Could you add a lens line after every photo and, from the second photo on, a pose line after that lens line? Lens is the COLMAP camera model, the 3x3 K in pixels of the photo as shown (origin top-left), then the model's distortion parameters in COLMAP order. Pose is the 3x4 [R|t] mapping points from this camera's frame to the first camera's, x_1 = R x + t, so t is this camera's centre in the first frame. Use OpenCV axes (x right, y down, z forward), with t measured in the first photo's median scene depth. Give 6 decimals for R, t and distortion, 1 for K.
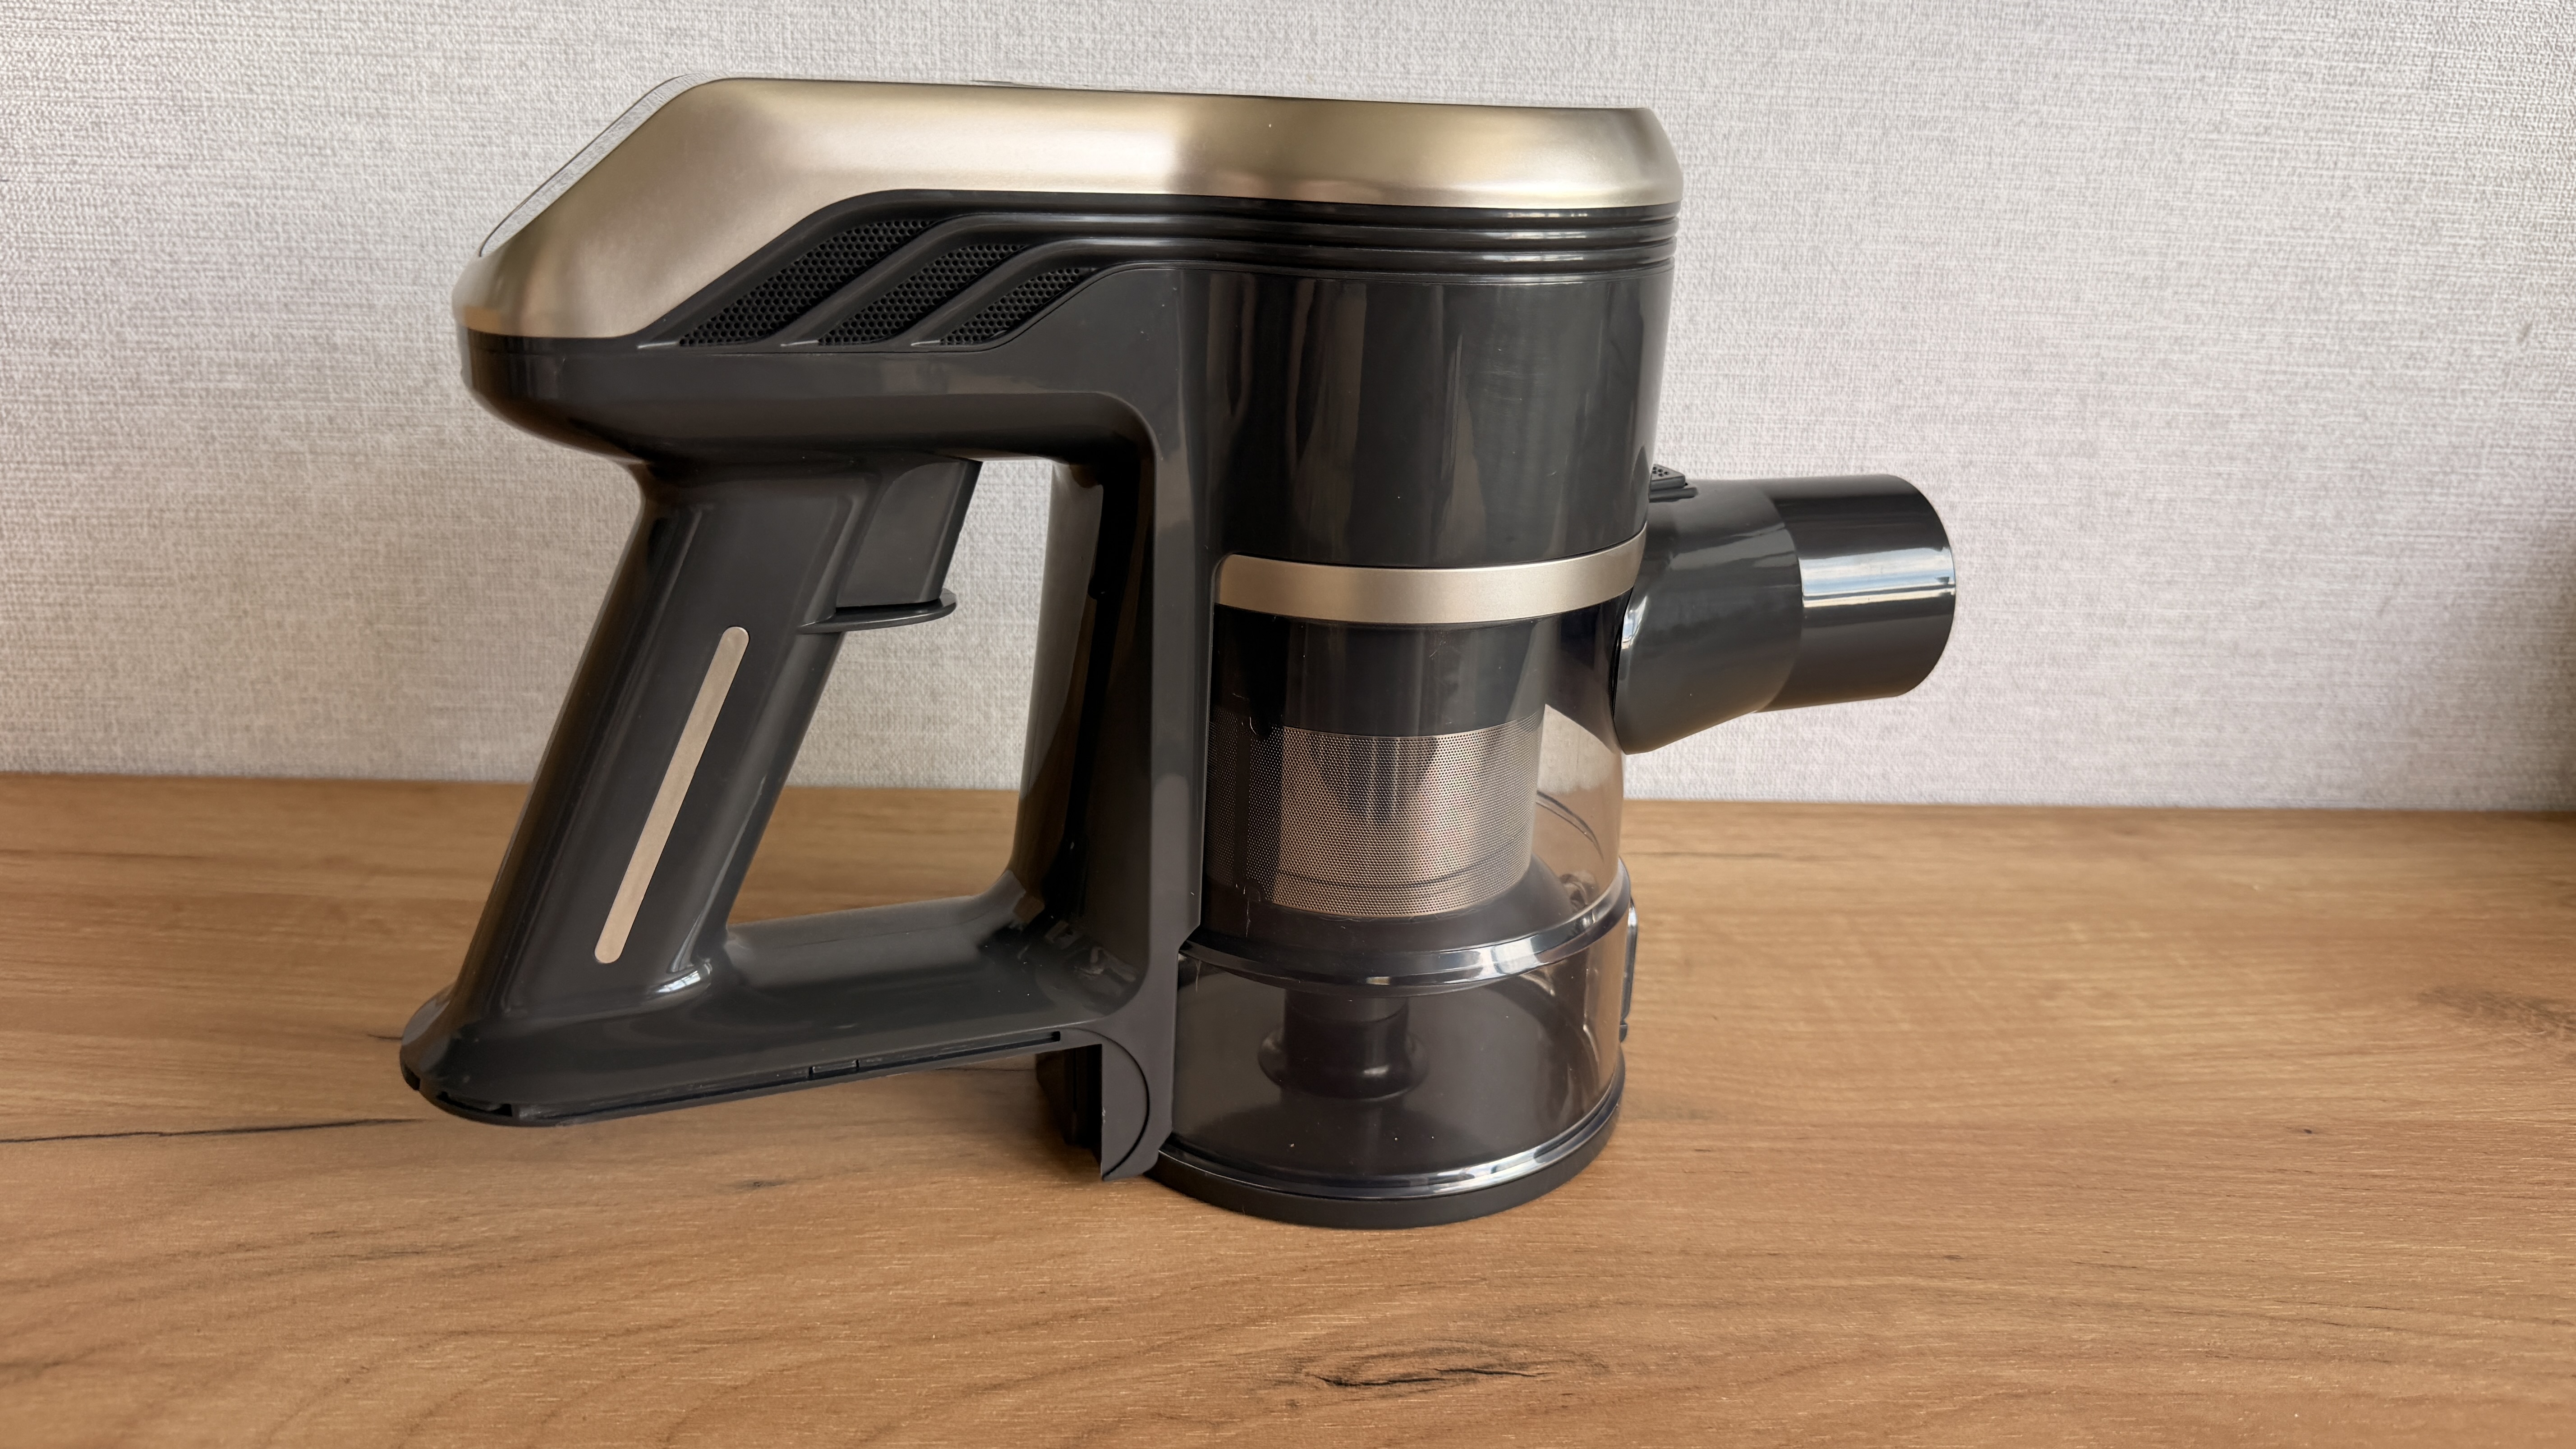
lens RADIAL K [[1895.2, 0, 1318.4], [0, 1895.2, 758.6], [0, 0, 1]] dist [-0.025138, 0.001316]
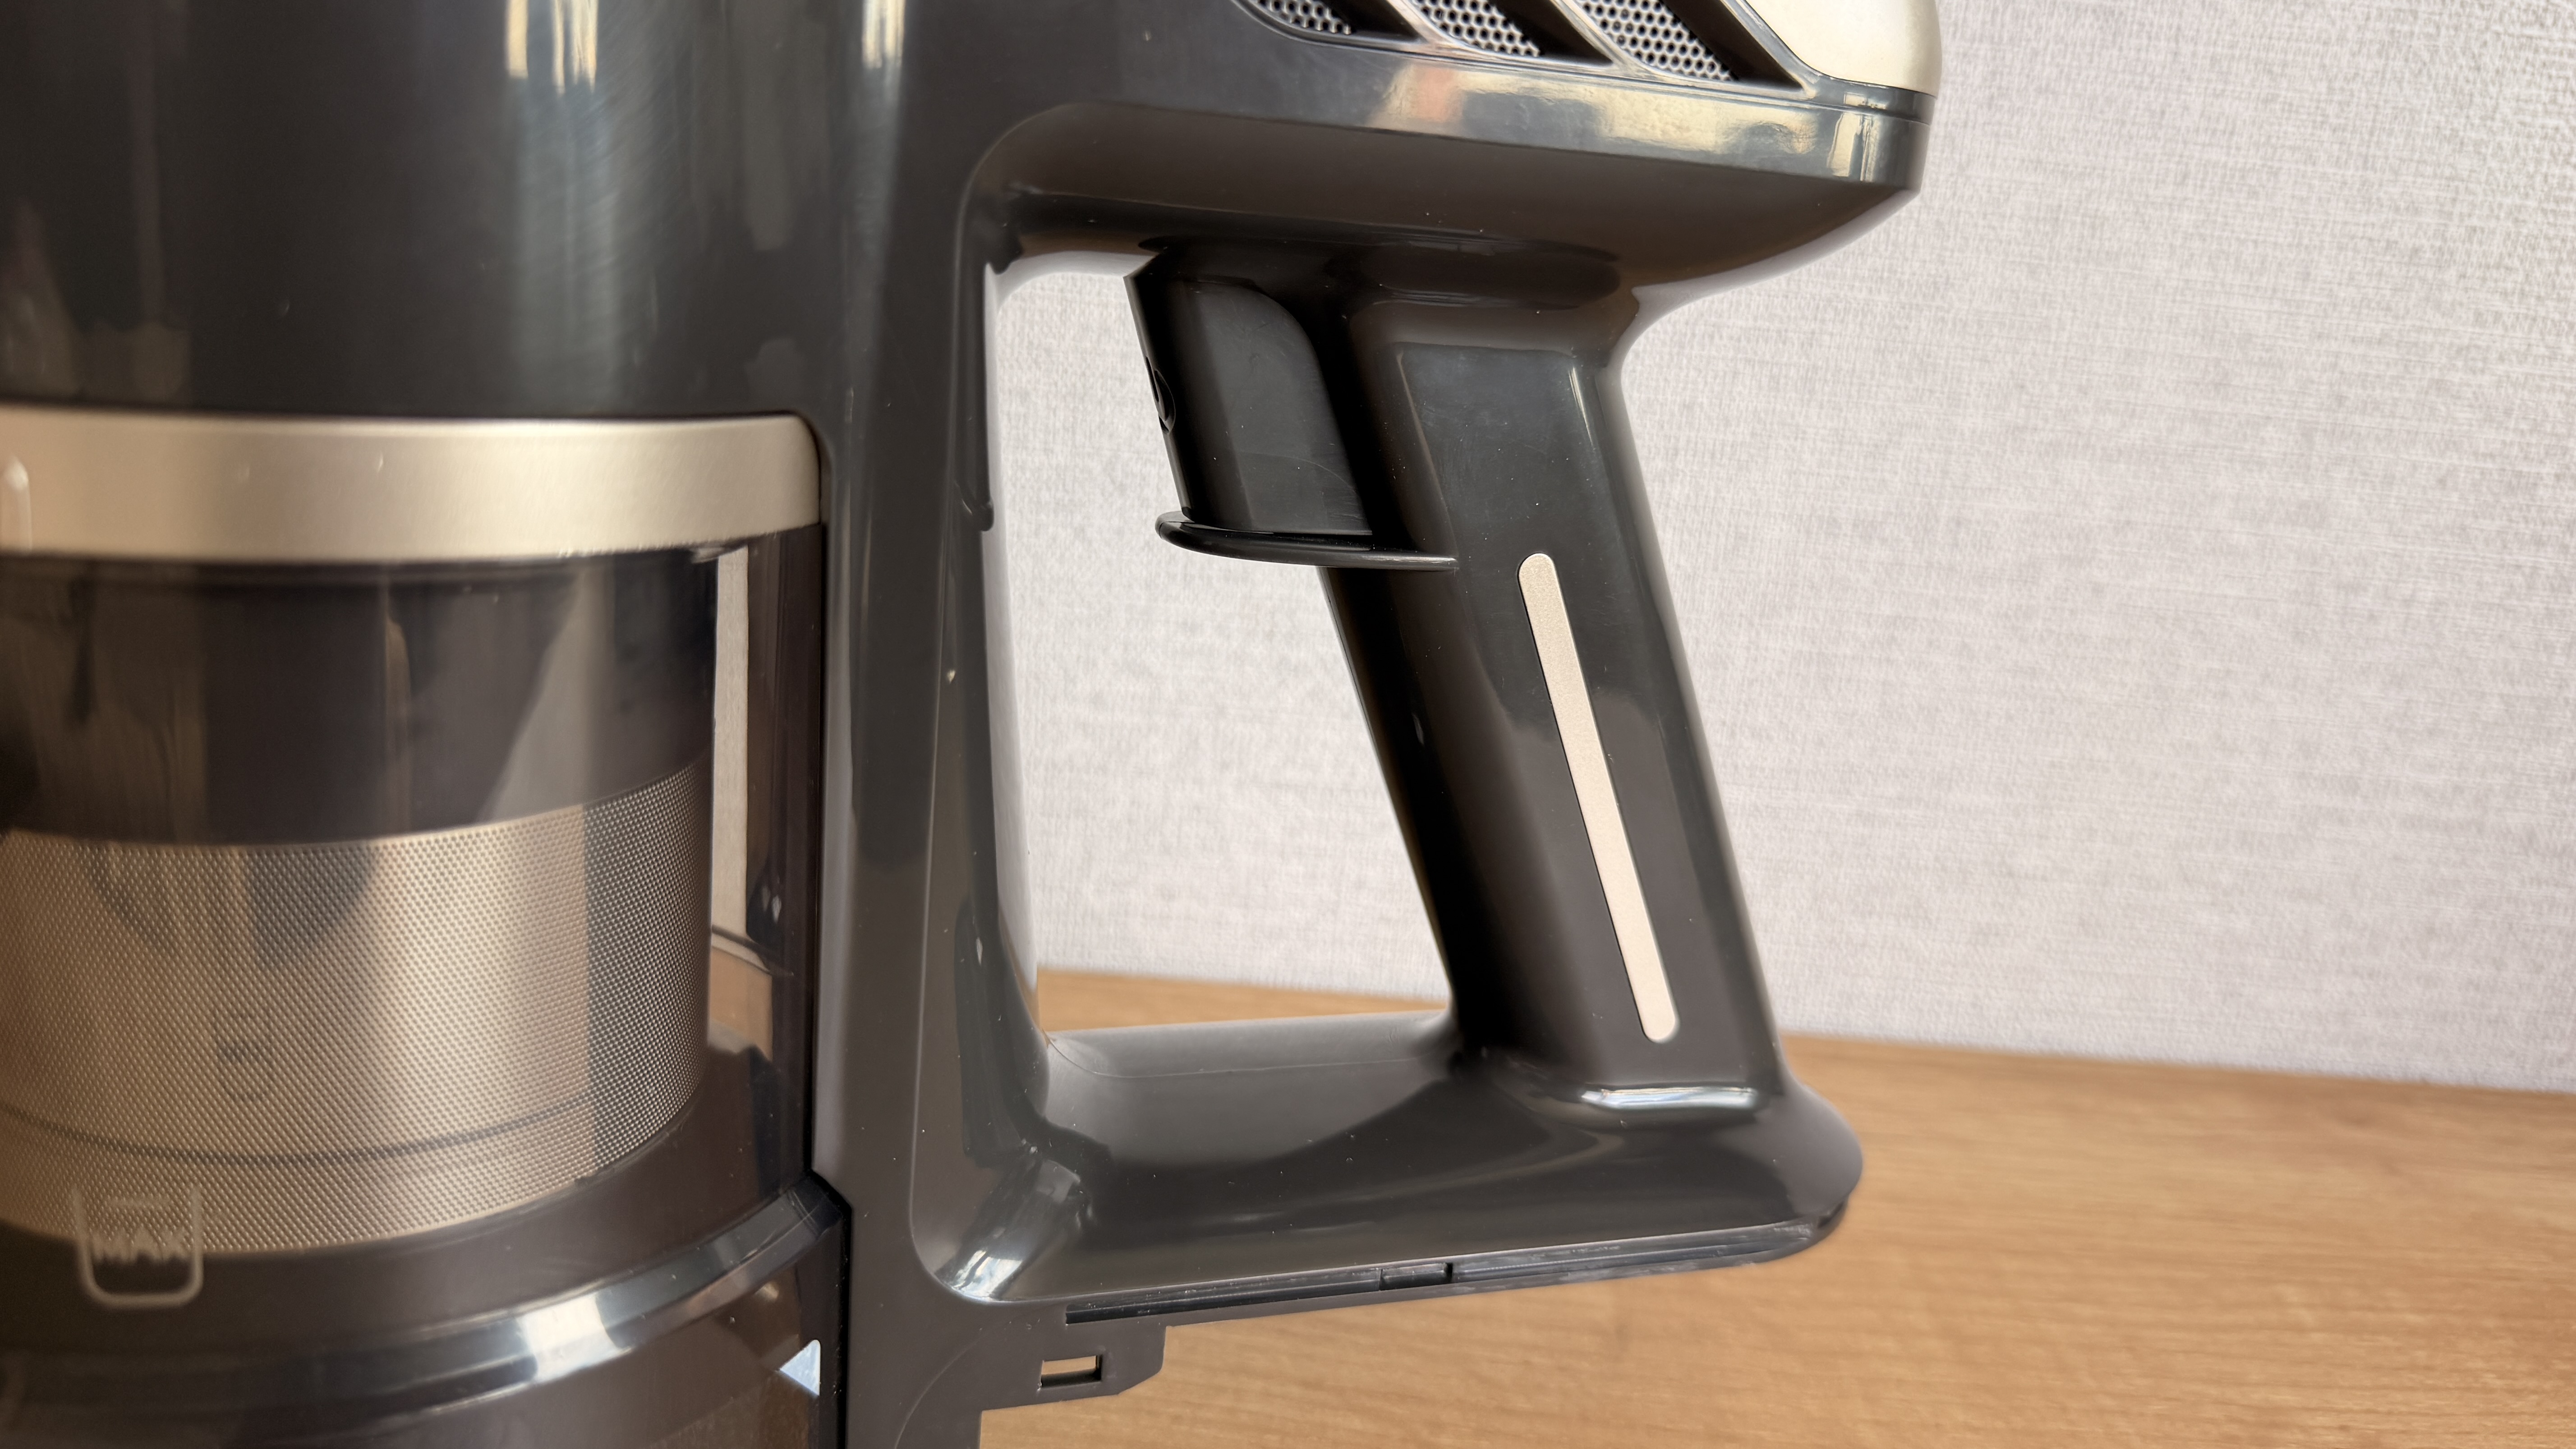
lens RADIAL K [[1977.9, 0, 1233.4], [0, 1977.9, 731.4], [0, 0, 1]] dist [-0.069591, 0.041297]
pose [[0.996183, 0.063686, -0.059687, 0.090780], [-0.068699, 0.993916, -0.086091, -0.009304], [0.053841, 0.089863, 0.994498, 0.344824]]
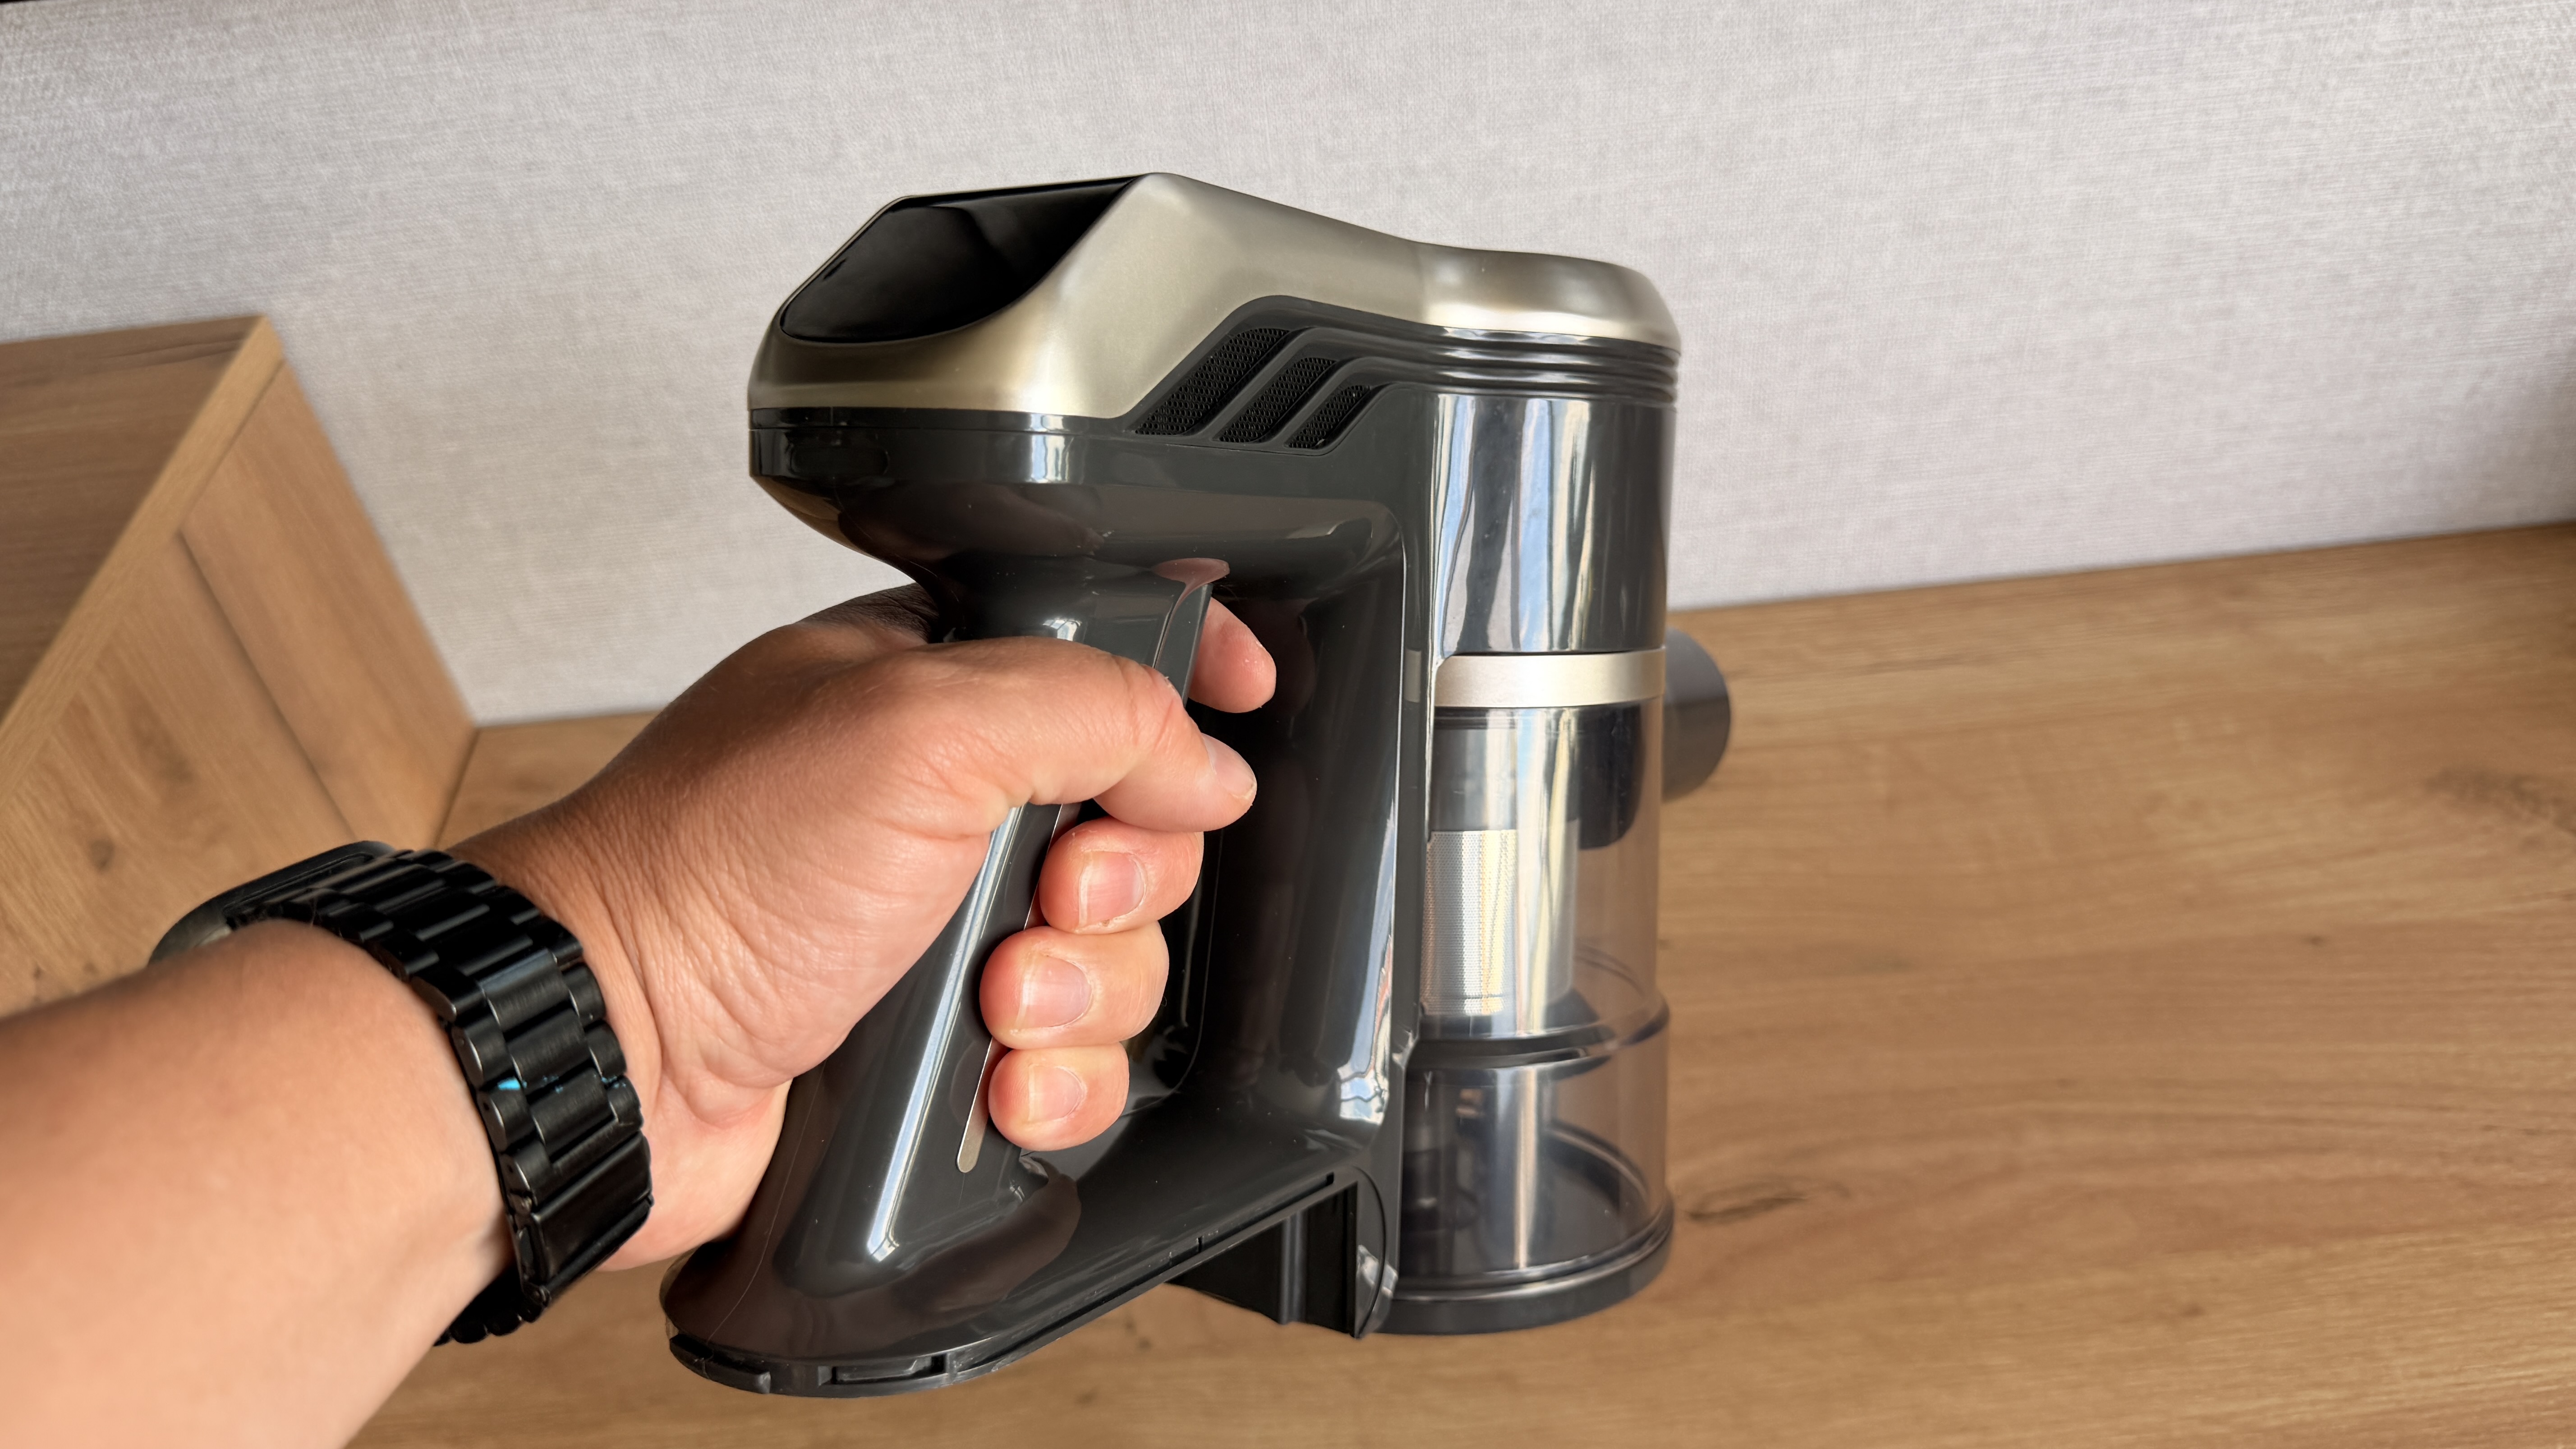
lens RADIAL K [[1905.2, 0, 1297.6], [0, 1905.2, 770.5], [0, 0, 1]] dist [-0.050929, 0.028431]
pose [[0.991416, -0.078315, -0.104696, -0.082868], [0.114859, 0.904259, 0.411246, -0.480629], [0.062465, -0.419741, 0.905492, -0.264313]]
